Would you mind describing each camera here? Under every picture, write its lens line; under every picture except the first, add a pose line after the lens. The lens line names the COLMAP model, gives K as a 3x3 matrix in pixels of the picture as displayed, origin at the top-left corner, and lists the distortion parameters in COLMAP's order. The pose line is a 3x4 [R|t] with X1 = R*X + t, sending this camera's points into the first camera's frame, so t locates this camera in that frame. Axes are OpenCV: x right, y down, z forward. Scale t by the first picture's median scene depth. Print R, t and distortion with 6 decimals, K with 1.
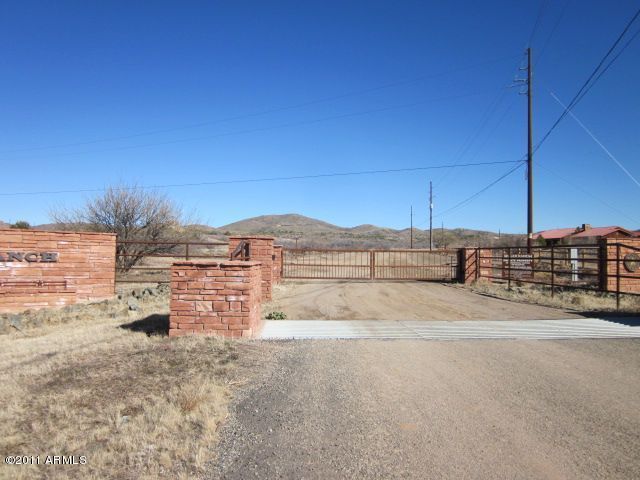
lens RADIAL K [[535.9, 0, 320.0], [0, 535.9, 240.0], [0, 0, 1]] dist [-0.040490, 0.013188]
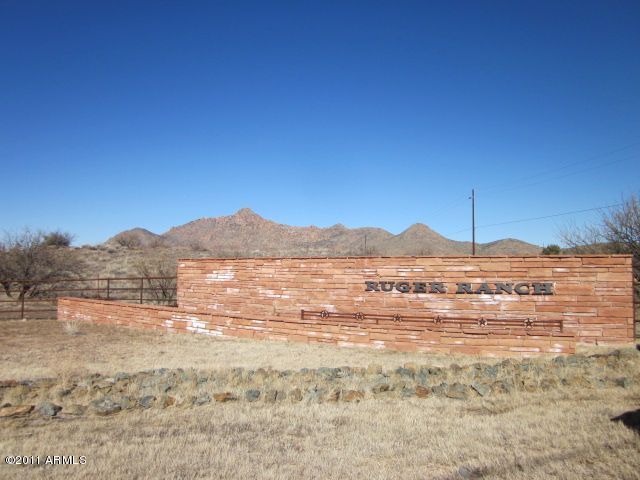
lens RADIAL K [[535.9, 0, 320.0], [0, 535.9, 240.0], [0, 0, 1]] dist [-0.040490, 0.013188]
pose [[0.594753, -0.068125, -0.801017, -0.062896], [0.036409, 0.997663, -0.057816, -0.006394], [0.803084, 0.005222, 0.595843, 0.252711]]
